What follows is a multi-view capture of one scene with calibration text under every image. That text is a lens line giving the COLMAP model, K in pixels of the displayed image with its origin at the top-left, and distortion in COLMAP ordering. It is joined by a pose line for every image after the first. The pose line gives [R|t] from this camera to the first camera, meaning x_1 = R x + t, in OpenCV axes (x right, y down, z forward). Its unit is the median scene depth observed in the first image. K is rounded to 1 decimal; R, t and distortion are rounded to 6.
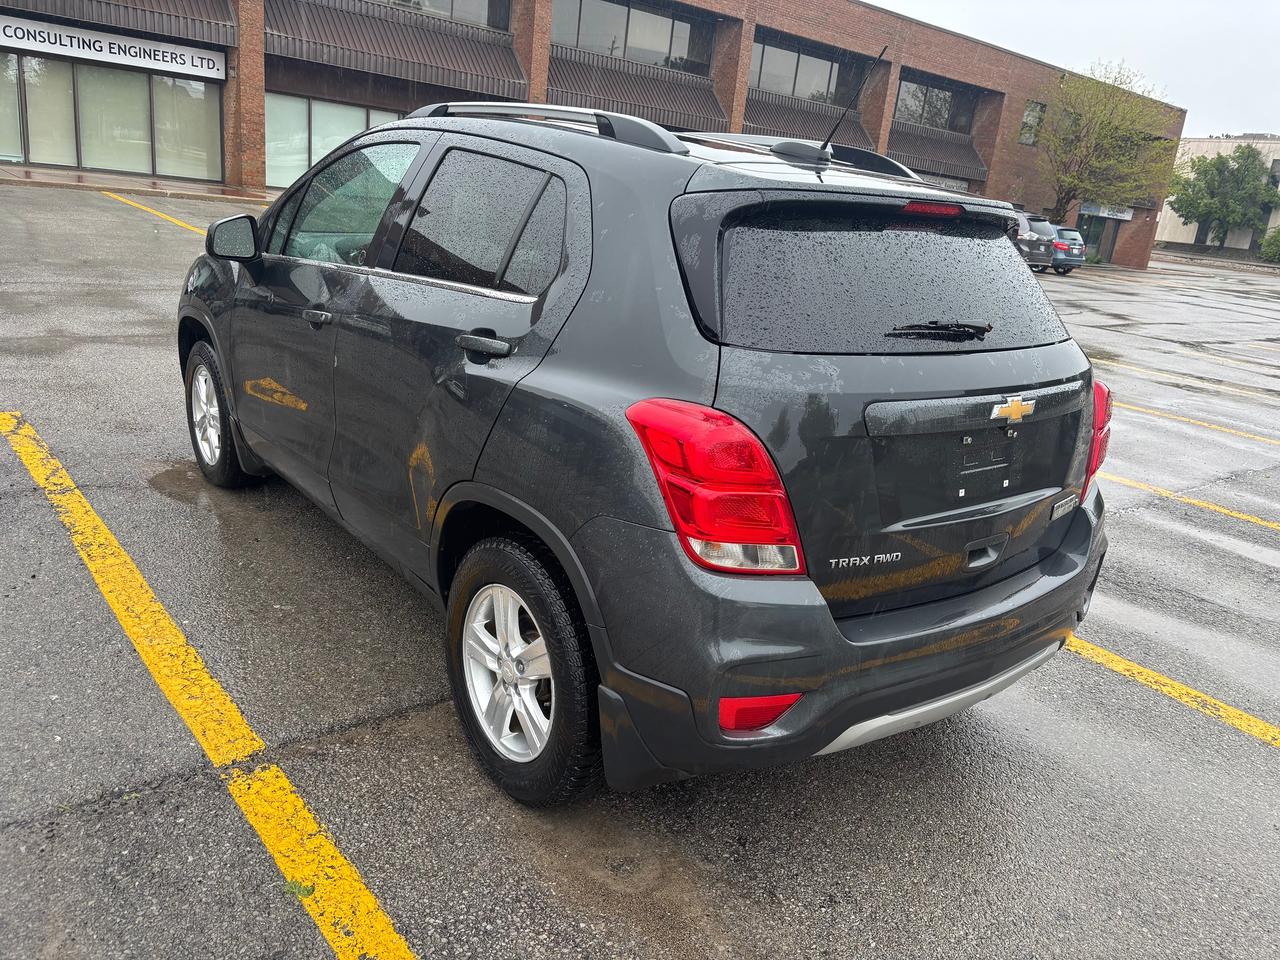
lens RADIAL K [[954.7, 0, 647.7], [0, 954.7, 476.4], [0, 0, 1]] dist [0.048540, -0.042163]
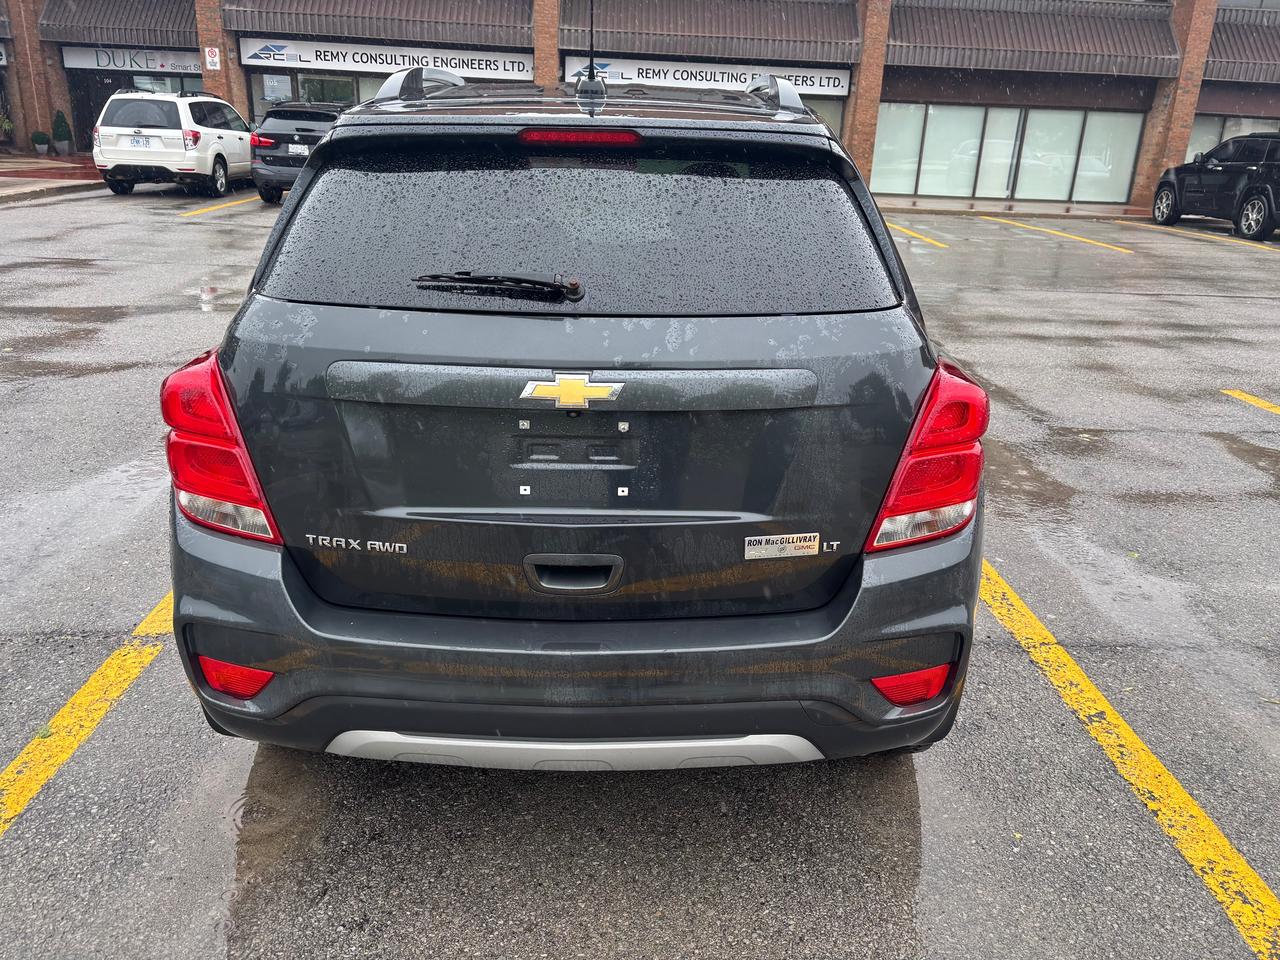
lens RADIAL K [[954.7, 0, 651.4], [0, 954.7, 477.2], [0, 0, 1]] dist [0.048540, -0.042163]
pose [[0.799143, 0.126846, -0.587606, 0.880611], [-0.130328, 0.990794, 0.036635, -0.036839], [0.586843, 0.047305, 0.808318, 0.419867]]
